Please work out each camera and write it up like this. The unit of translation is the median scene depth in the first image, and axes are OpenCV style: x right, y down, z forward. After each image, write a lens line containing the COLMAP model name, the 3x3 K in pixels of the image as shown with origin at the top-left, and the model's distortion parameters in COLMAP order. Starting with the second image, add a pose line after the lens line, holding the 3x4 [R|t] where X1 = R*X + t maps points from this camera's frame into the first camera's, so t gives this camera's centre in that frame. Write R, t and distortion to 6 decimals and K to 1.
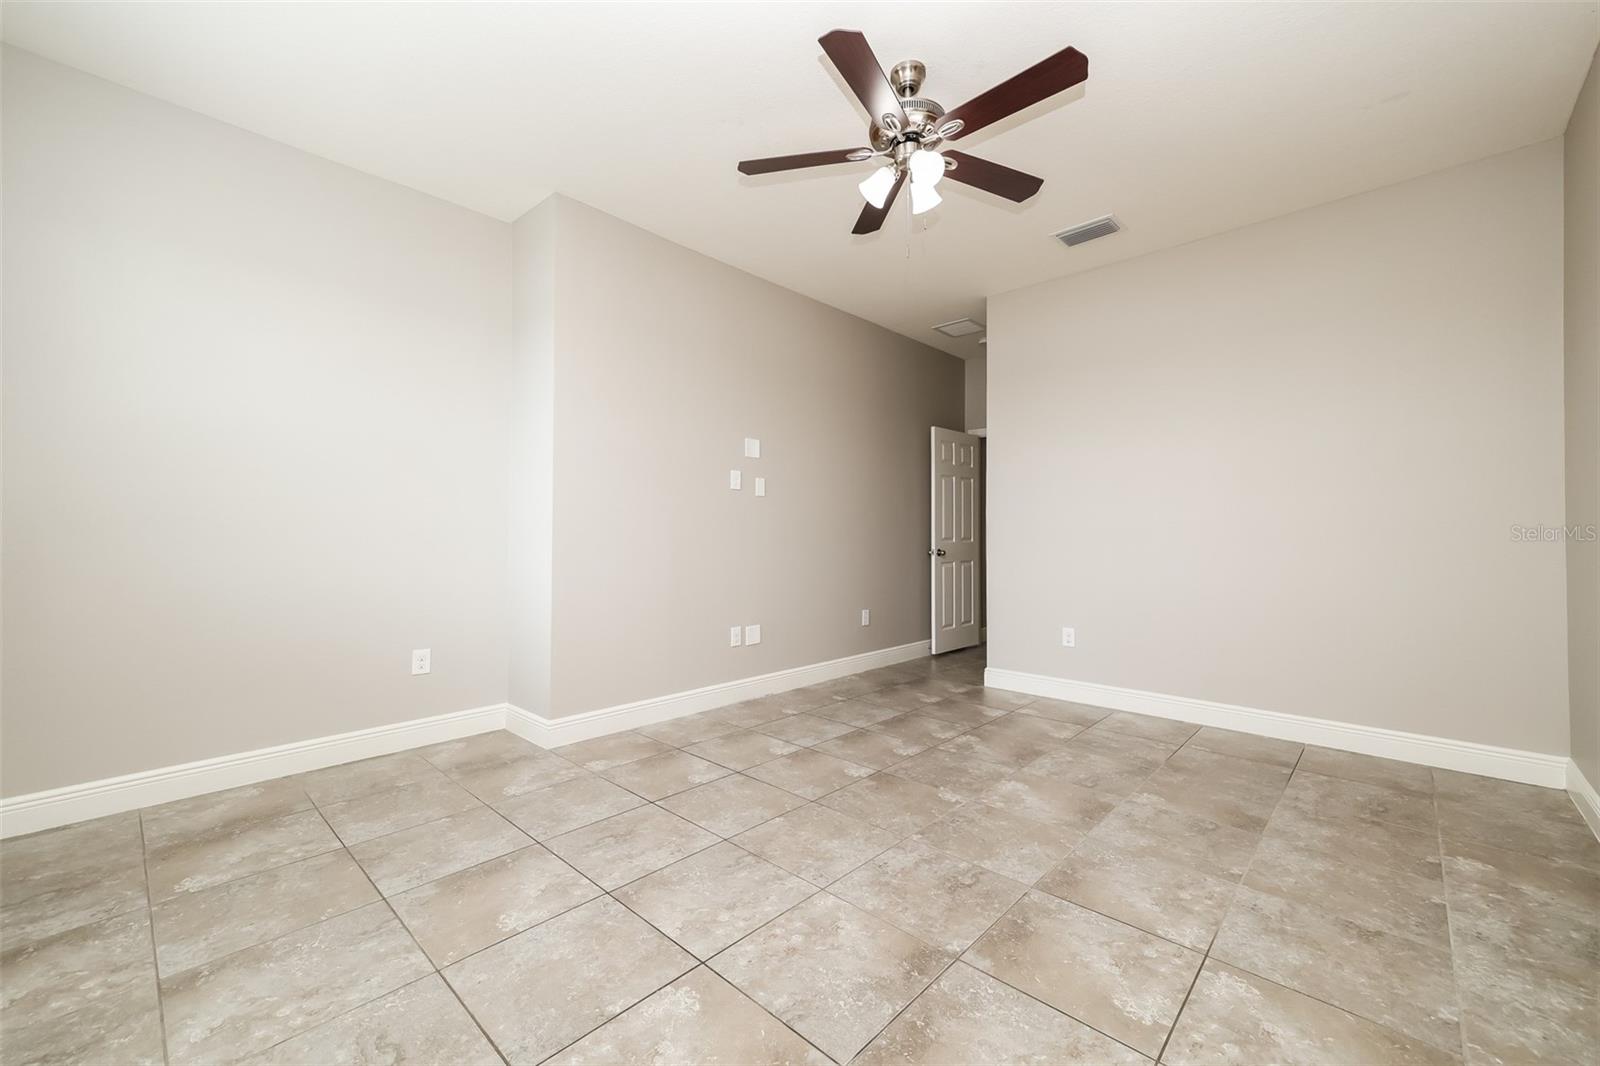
lens RADIAL K [[638.4, 0, 800.9], [0, 638.4, 533.7], [0, 0, 1]] dist [0.000240, -0.000213]
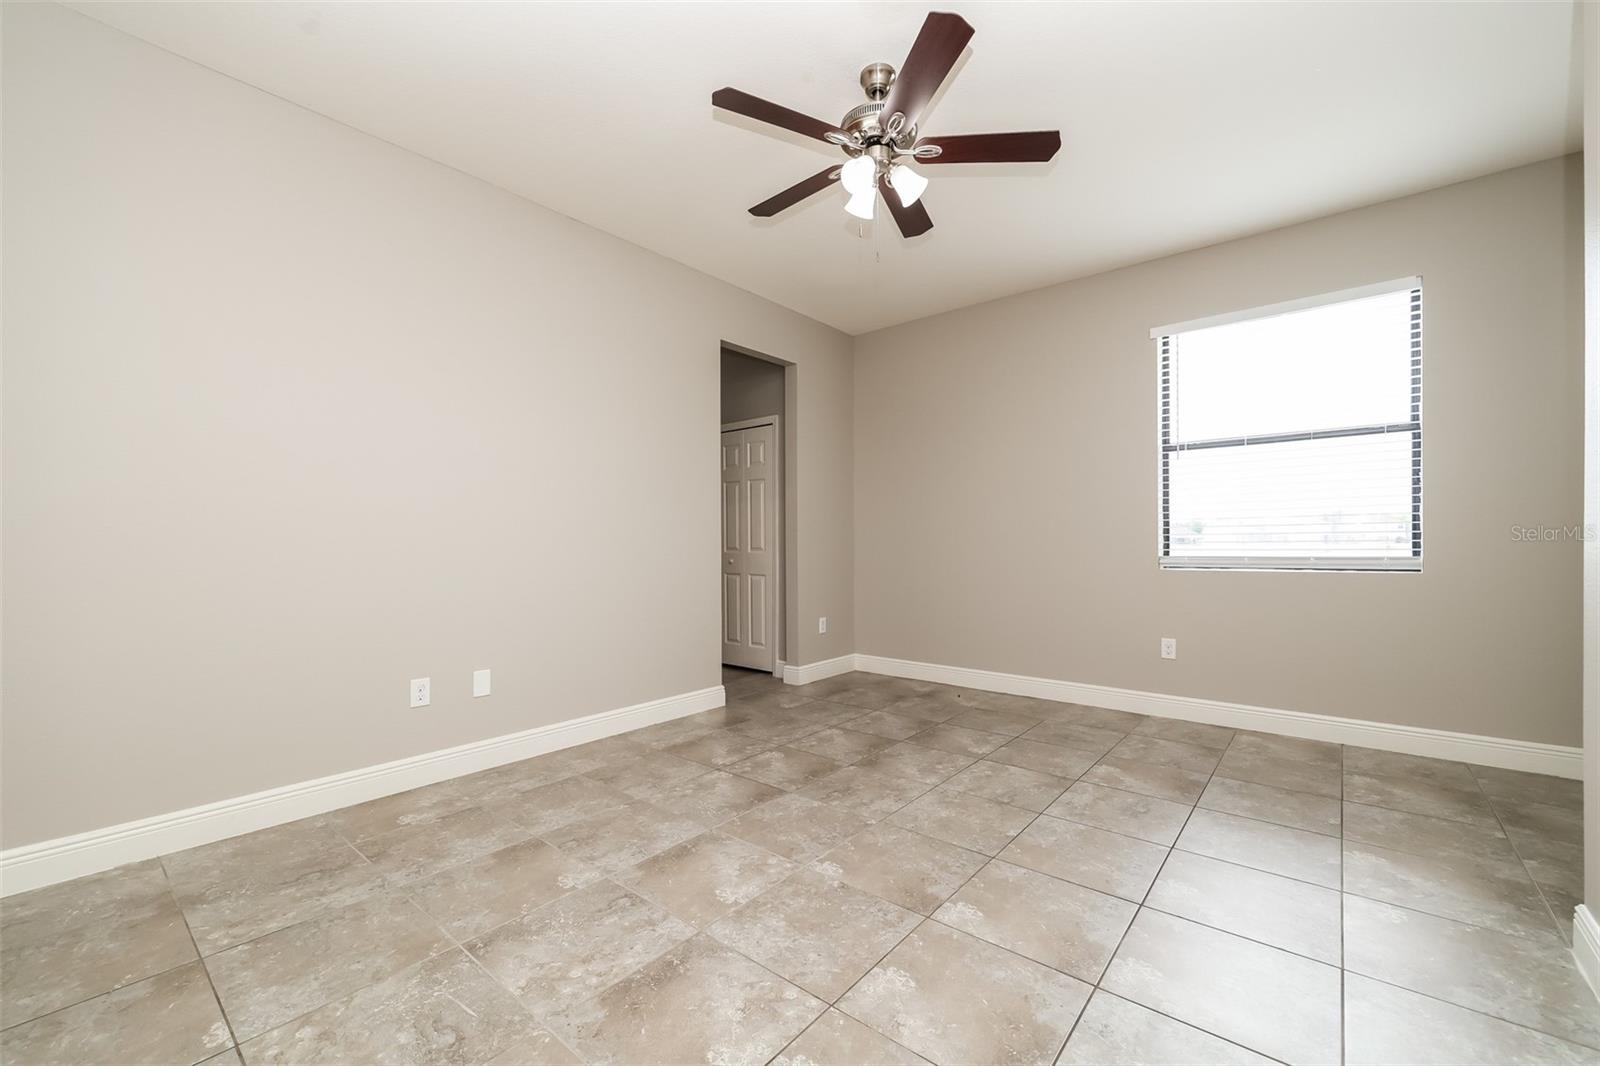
lens RADIAL K [[638.4, 0, 799.9], [0, 638.4, 539.7], [0, 0, 1]] dist [0.000240, -0.000213]
pose [[-0.998410, 0.002172, -0.056328, 0.350387], [0.002681, 0.999956, -0.008973, 0.007964], [0.056306, -0.009109, -0.998372, 2.007808]]
